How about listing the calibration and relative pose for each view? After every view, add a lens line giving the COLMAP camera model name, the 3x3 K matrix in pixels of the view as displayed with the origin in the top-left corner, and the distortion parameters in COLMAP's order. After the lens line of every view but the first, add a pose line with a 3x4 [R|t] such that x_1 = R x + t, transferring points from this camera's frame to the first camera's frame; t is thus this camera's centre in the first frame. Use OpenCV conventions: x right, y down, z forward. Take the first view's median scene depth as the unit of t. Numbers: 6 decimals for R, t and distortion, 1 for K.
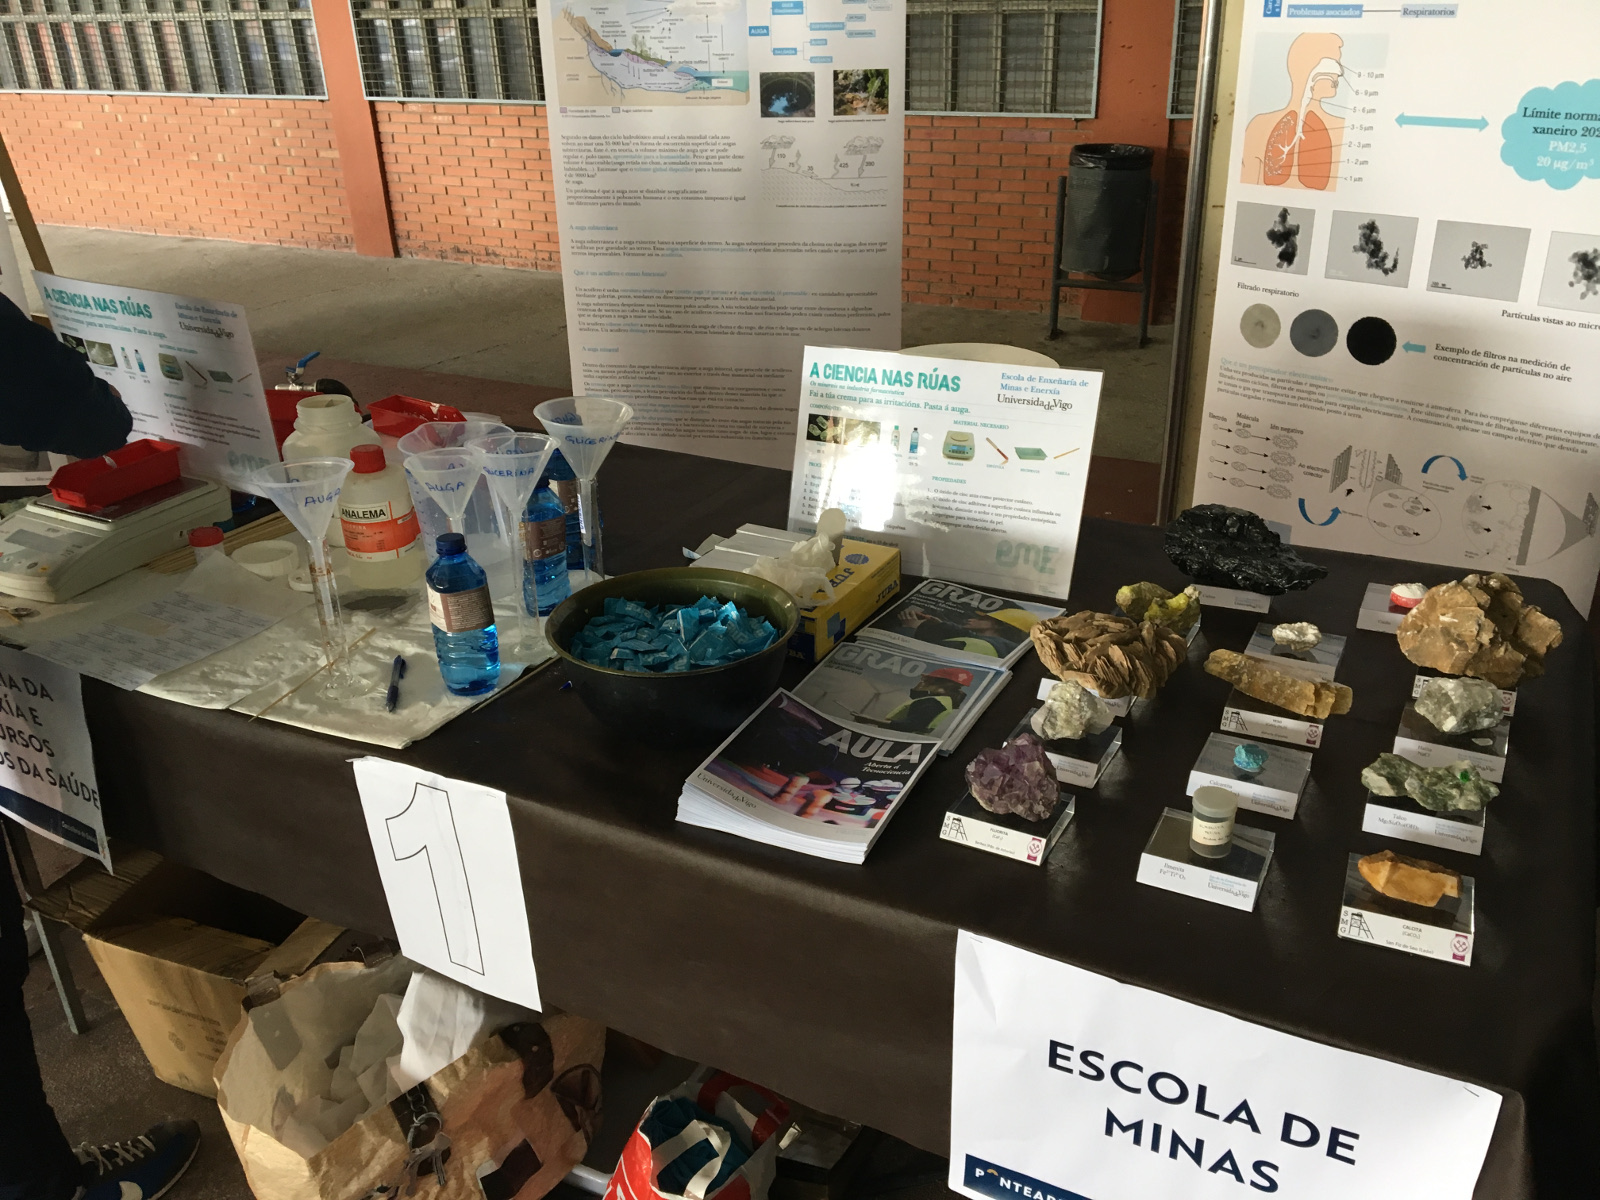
lens RADIAL K [[1350.7, 0, 801.9], [0, 1350.7, 600.6], [0, 0, 1]] dist [0.017990, 0.000028]
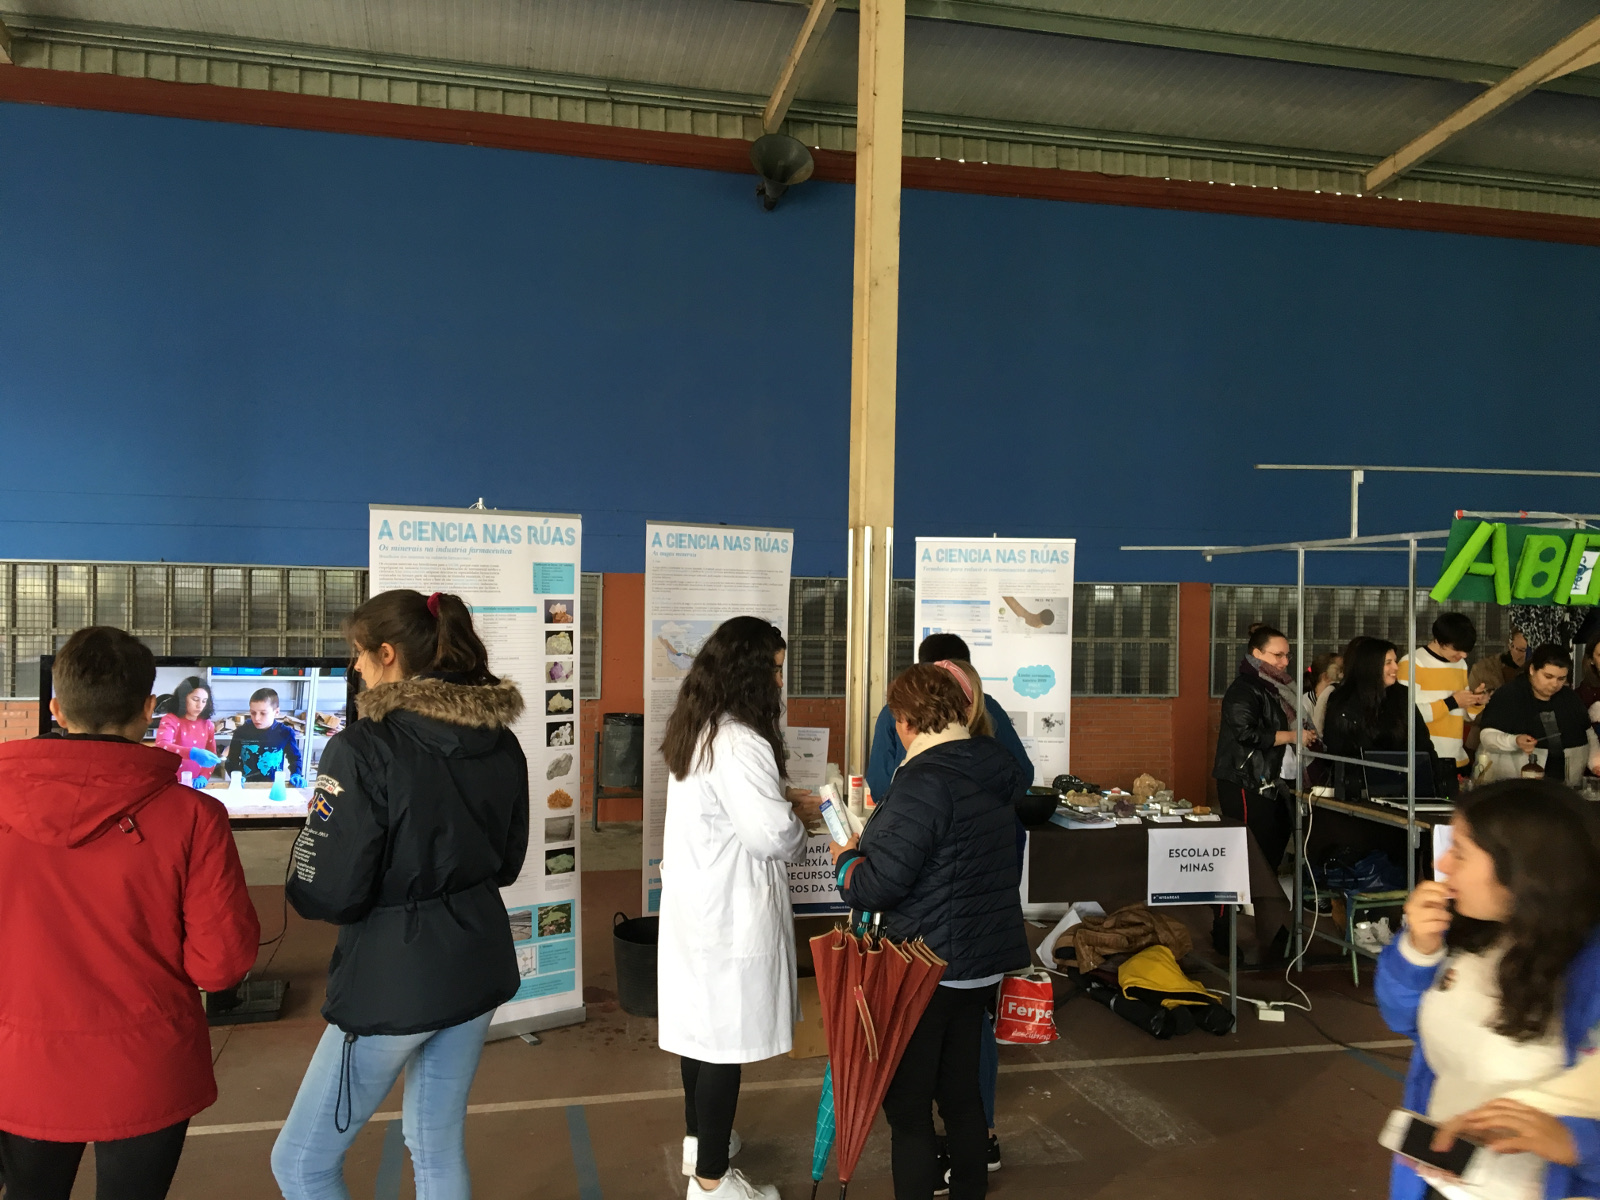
lens RADIAL K [[1350.7, 0, 795.0], [0, 1350.7, 601.6], [0, 0, 1]] dist [0.017990, 0.000028]
pose [[0.747627, 0.039573, 0.662939, -1.620594], [0.249253, 0.908531, -0.335326, 0.332806], [-0.615571, 0.415939, 0.669379, -0.685487]]
